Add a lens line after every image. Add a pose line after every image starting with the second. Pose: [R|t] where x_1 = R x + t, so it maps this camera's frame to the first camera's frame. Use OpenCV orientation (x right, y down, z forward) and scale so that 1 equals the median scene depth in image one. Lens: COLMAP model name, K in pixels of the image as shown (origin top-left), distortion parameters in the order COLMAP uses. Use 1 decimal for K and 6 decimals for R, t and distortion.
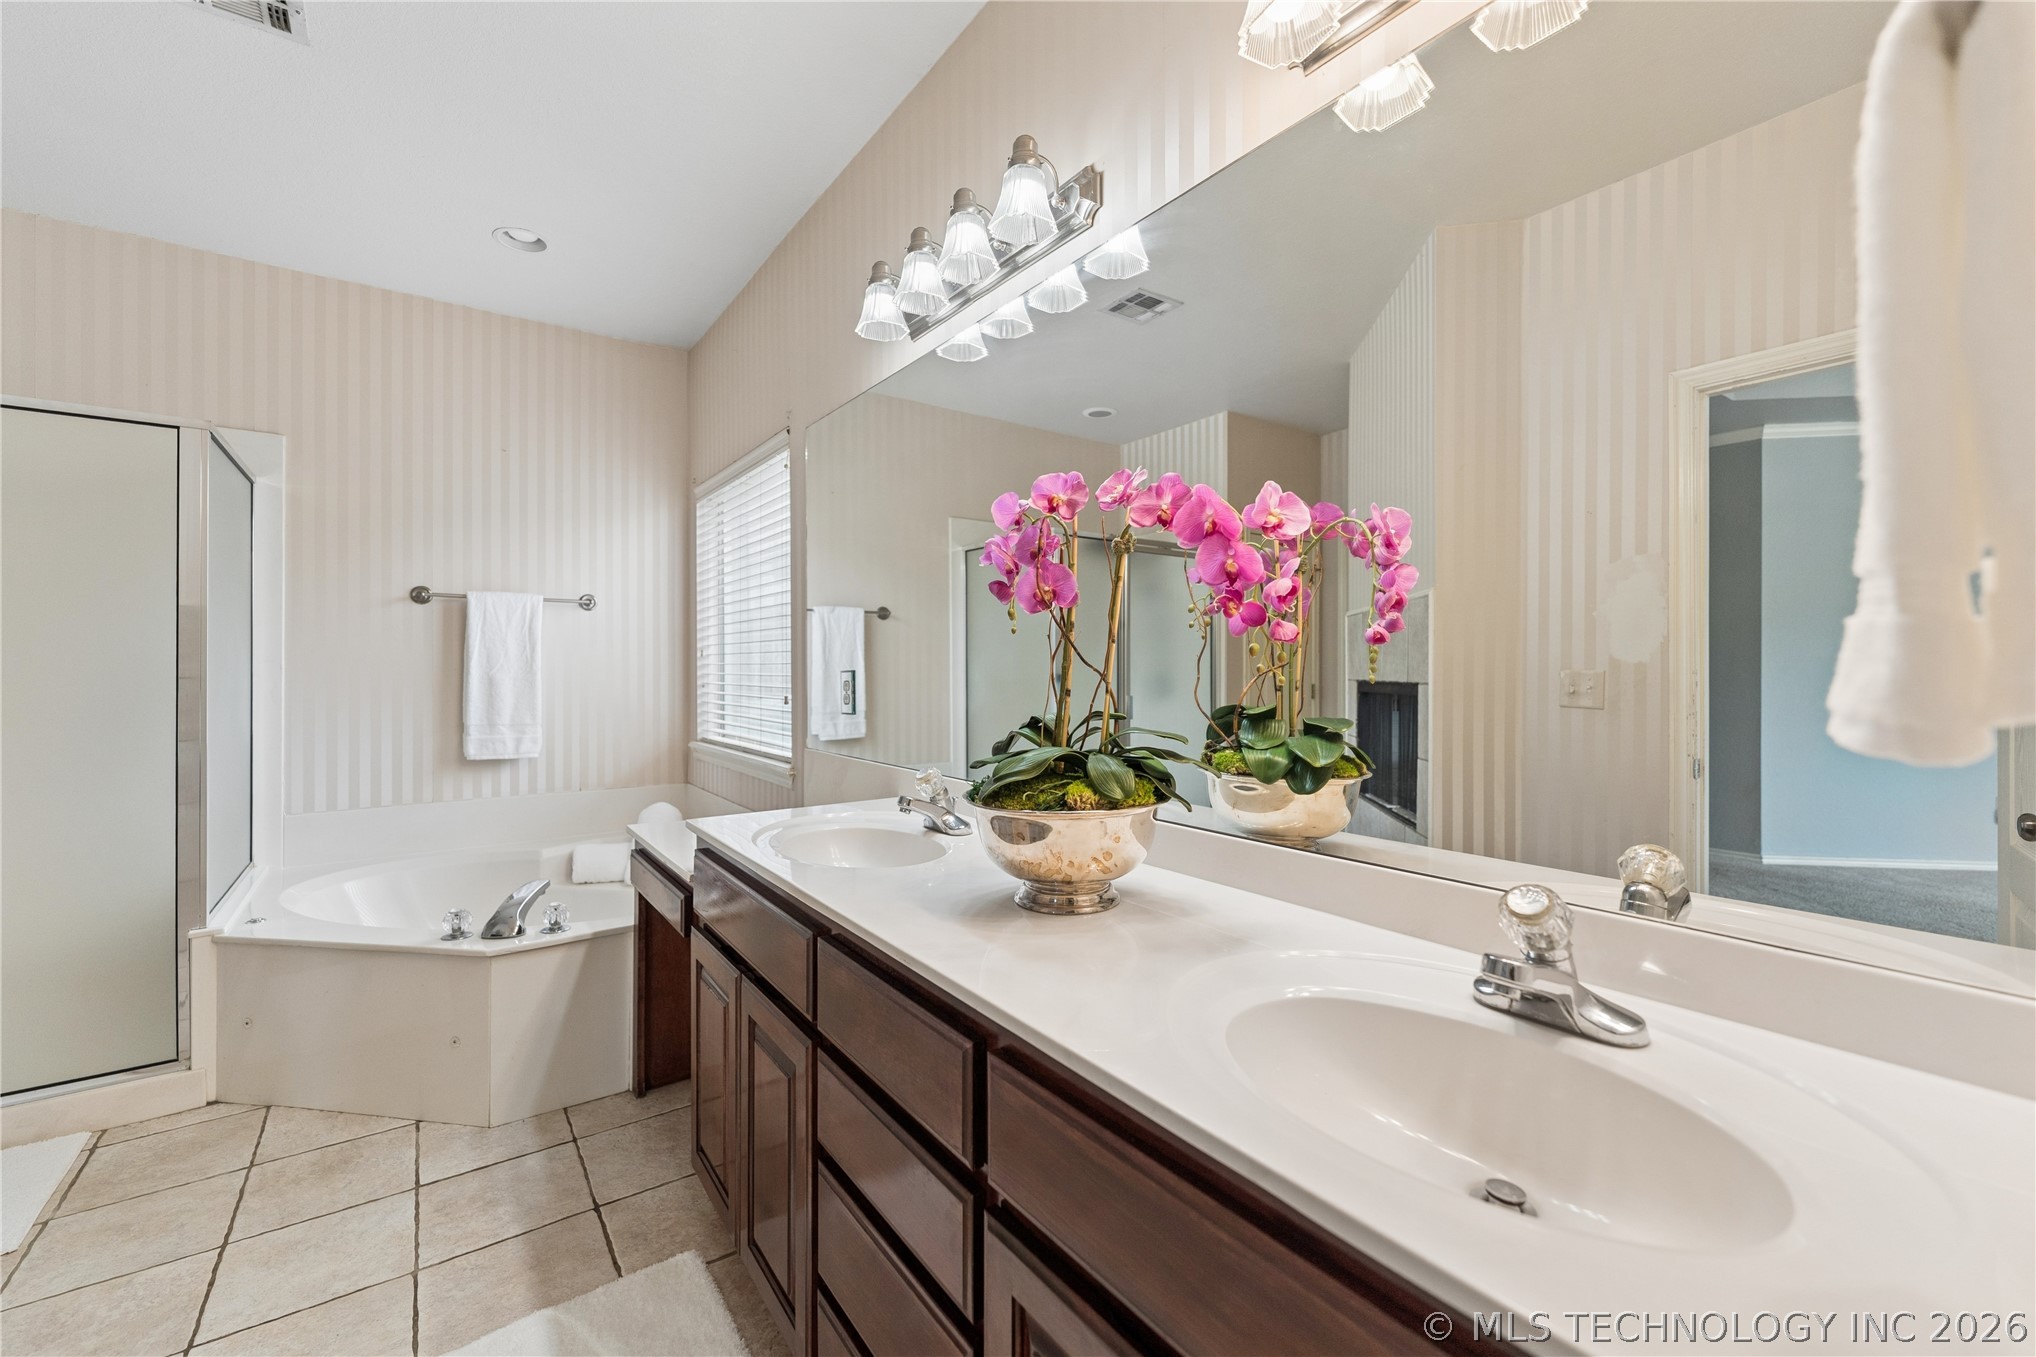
lens RADIAL K [[818.9, 0, 1024.6], [0, 818.9, 663.9], [0, 0, 1]] dist [-0.001256, -0.000850]
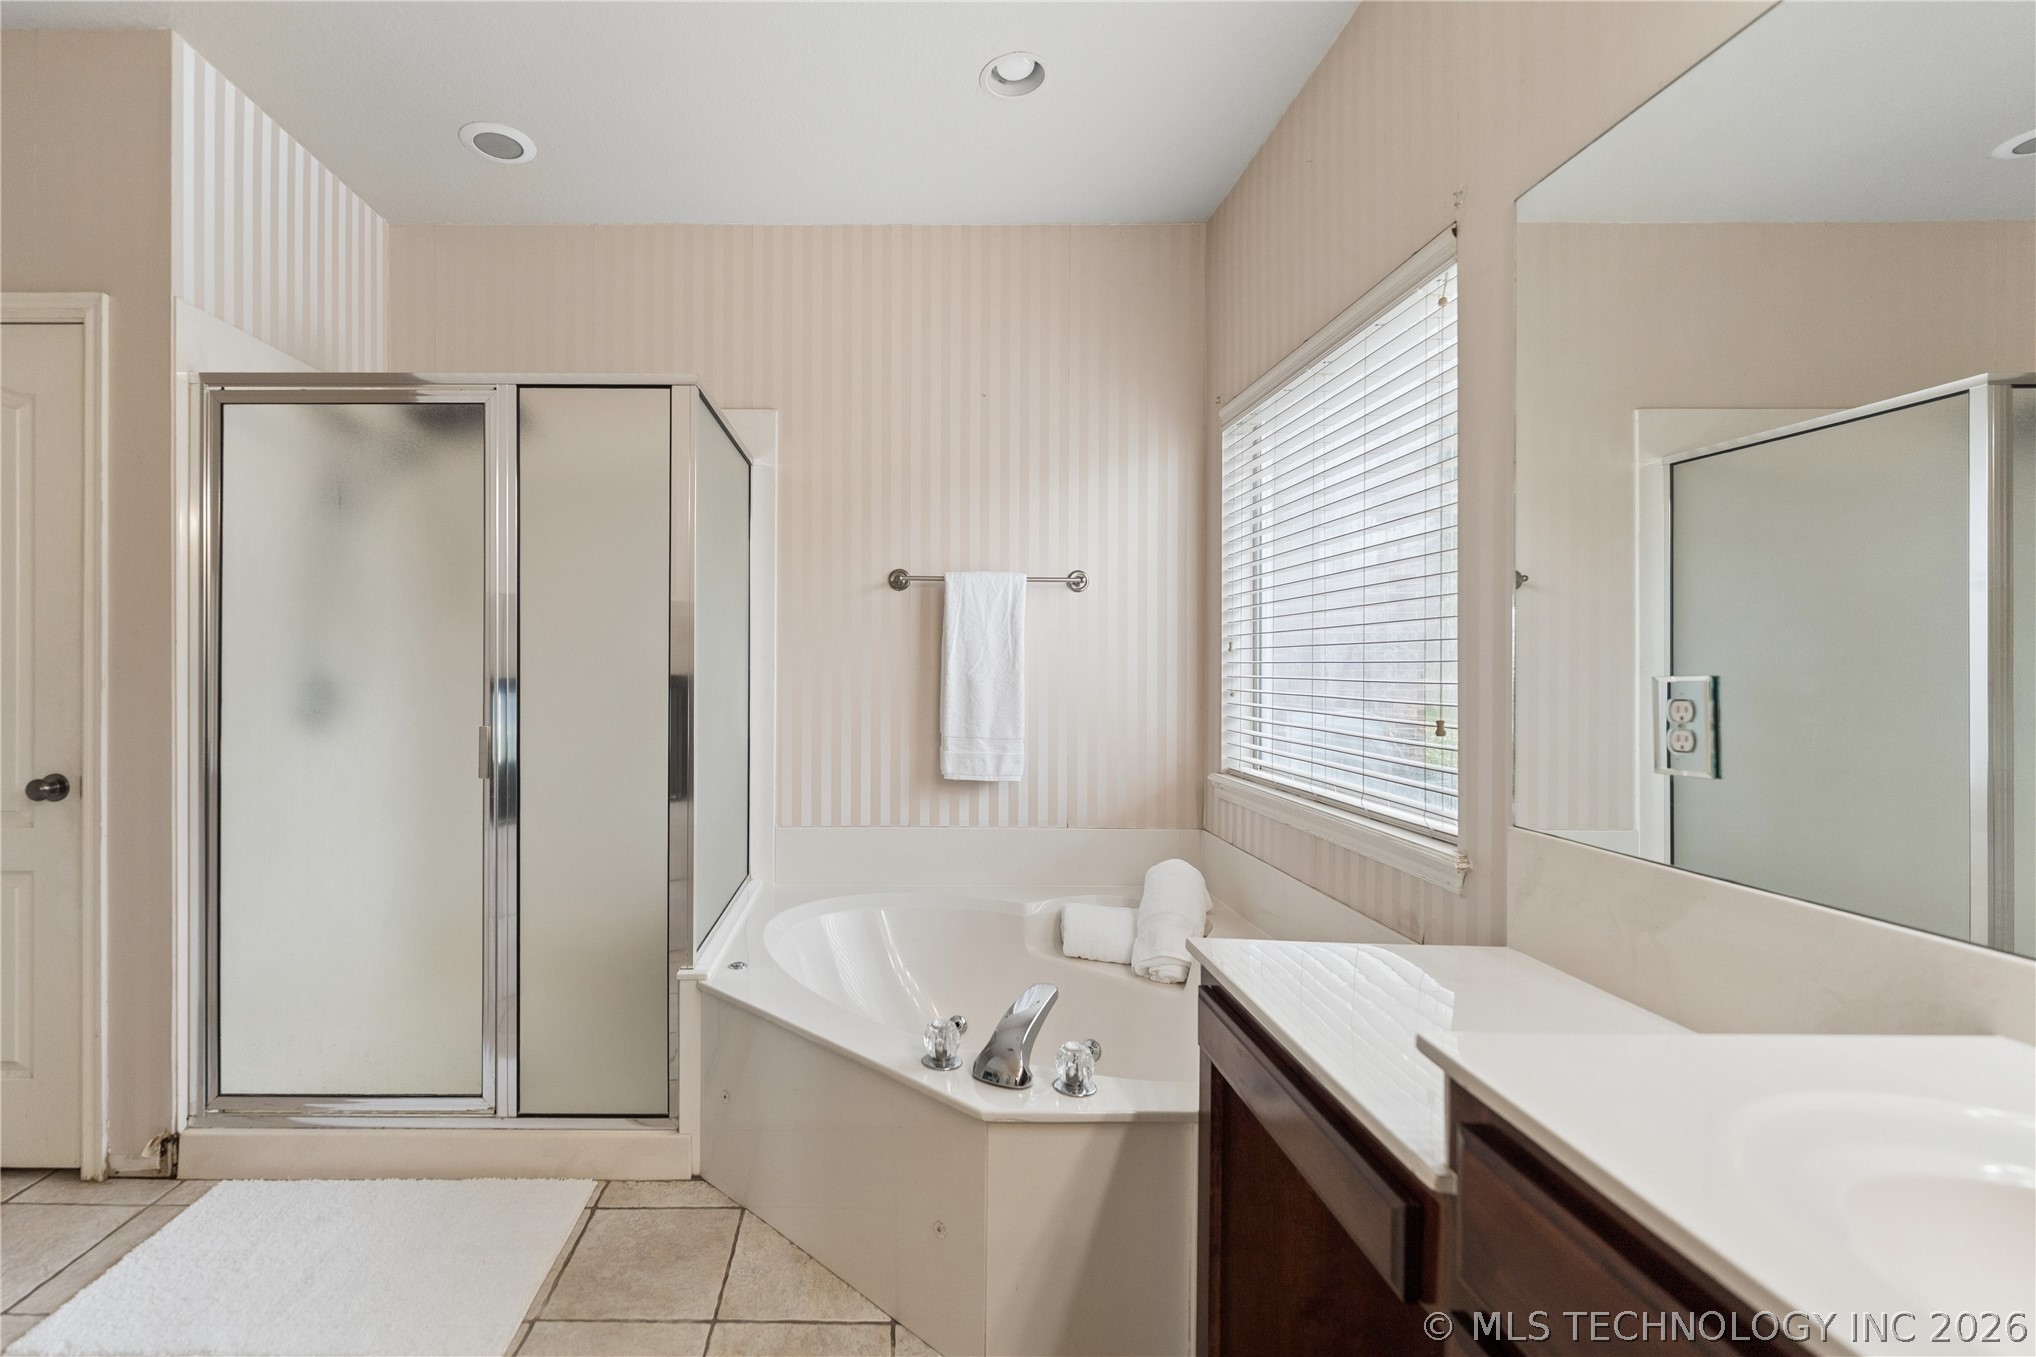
lens RADIAL K [[833.0, 0, 1014.2], [0, 833.0, 662.7], [0, 0, 1]] dist [-0.001121, -0.000298]
pose [[0.879310, 0.002345, -0.476245, -0.231611], [-0.003116, 0.999995, -0.000828, 0.001850], [0.476240, 0.002212, 0.879312, 0.311639]]
